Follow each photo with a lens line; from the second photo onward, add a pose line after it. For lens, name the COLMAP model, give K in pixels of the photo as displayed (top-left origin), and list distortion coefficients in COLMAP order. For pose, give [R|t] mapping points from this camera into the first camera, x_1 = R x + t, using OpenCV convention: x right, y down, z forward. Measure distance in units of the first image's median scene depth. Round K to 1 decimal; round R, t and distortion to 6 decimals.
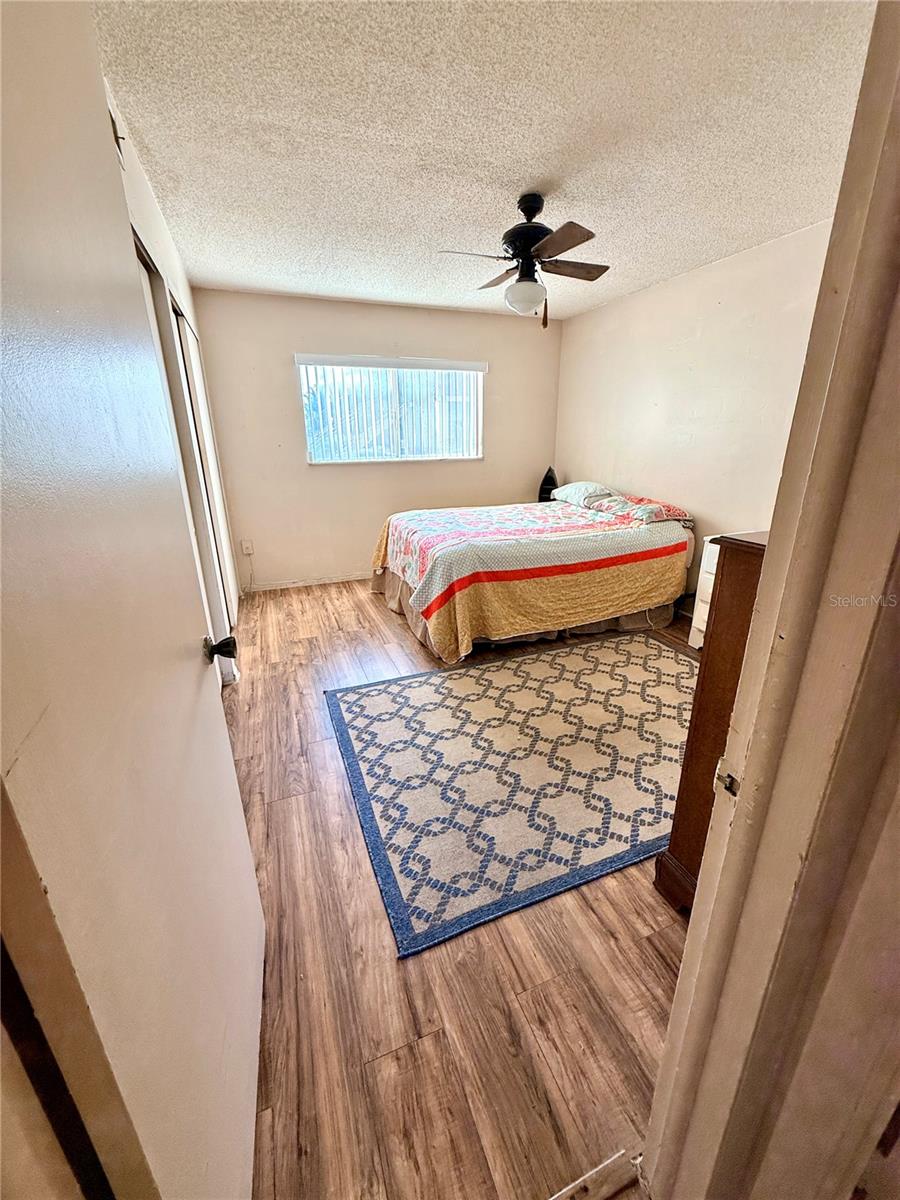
lens RADIAL K [[480.0, 0, 451.7], [0, 480.0, 596.3], [0, 0, 1]] dist [0.000946, -0.000565]
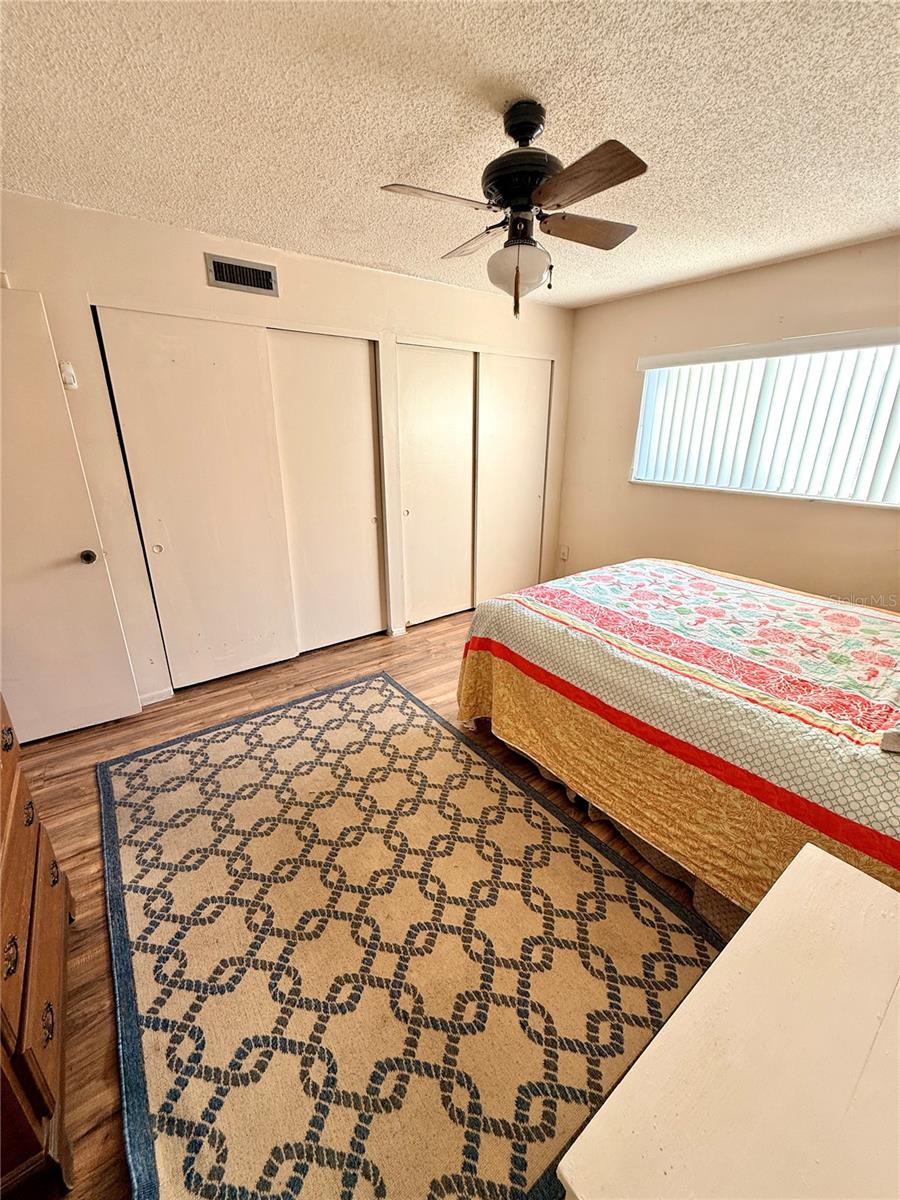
lens RADIAL K [[480.0, 0, 452.0], [0, 480.0, 595.1], [0, 0, 1]] dist [0.000946, -0.000565]
pose [[0.257274, 0.329473, -0.908437, 0.897082], [-0.316378, 0.916989, 0.242975, -0.355048], [0.913080, 0.224898, 0.340156, 0.813008]]
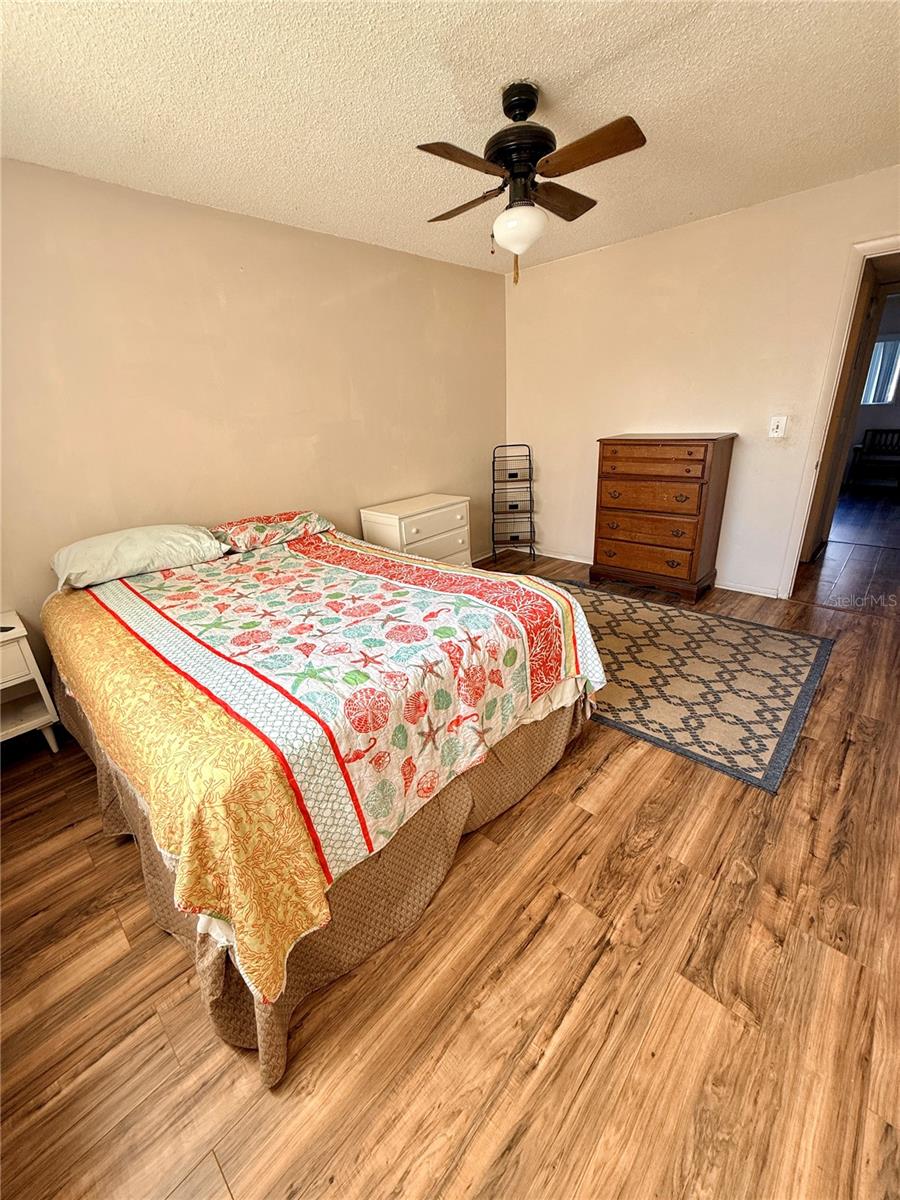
lens RADIAL K [[480.0, 0, 454.6], [0, 480.0, 593.9], [0, 0, 1]] dist [0.000946, -0.000565]
pose [[-0.435990, -0.296628, 0.849661, -0.631988], [0.345430, 0.816644, 0.462353, -0.554742], [-0.831018, 0.495080, -0.253584, 1.599728]]
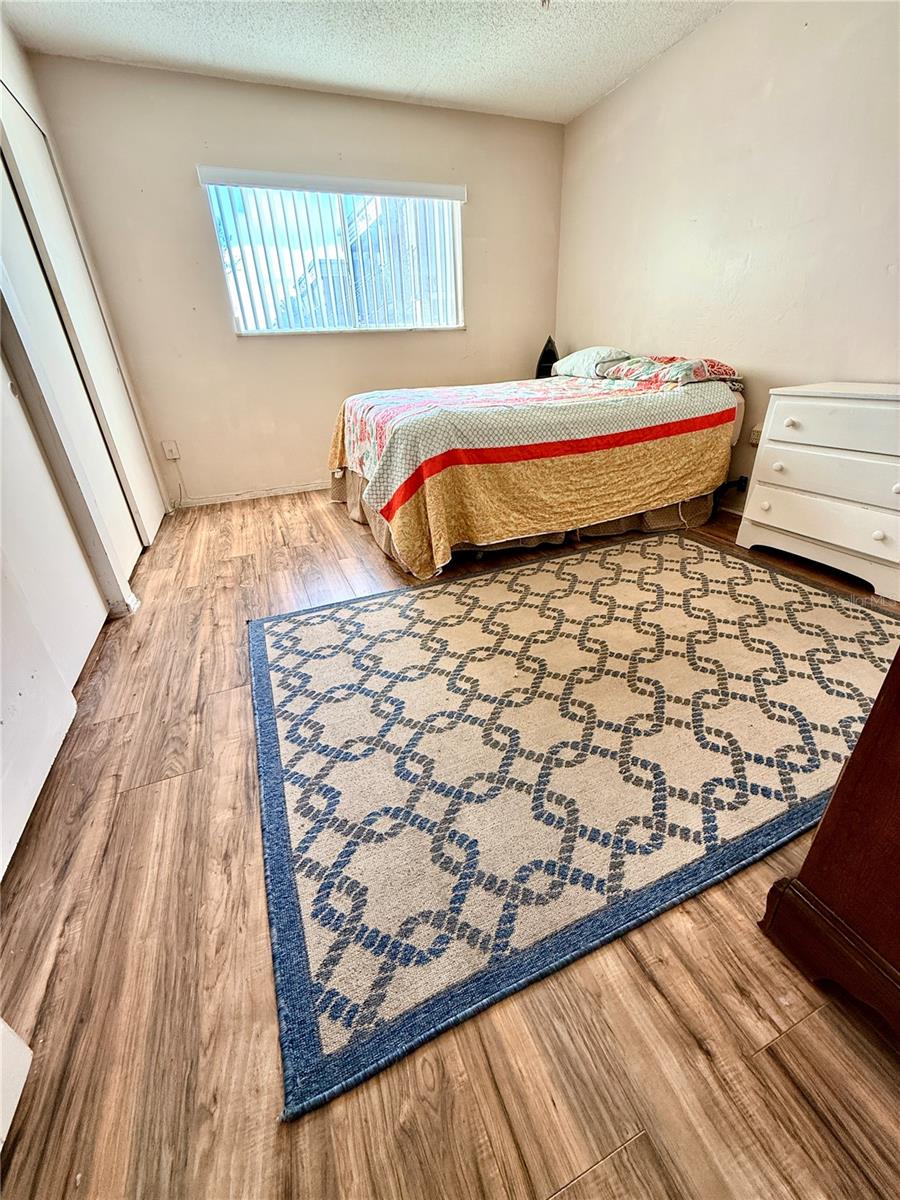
lens RADIAL K [[480.0, 0, 451.5], [0, 480.0, 595.6], [0, 0, 1]] dist [0.000946, -0.000565]
pose [[0.999238, -0.038893, 0.003230, 0.048138], [0.038084, 0.989846, 0.136948, 0.082872], [-0.008523, -0.136720, 0.990573, 0.324132]]
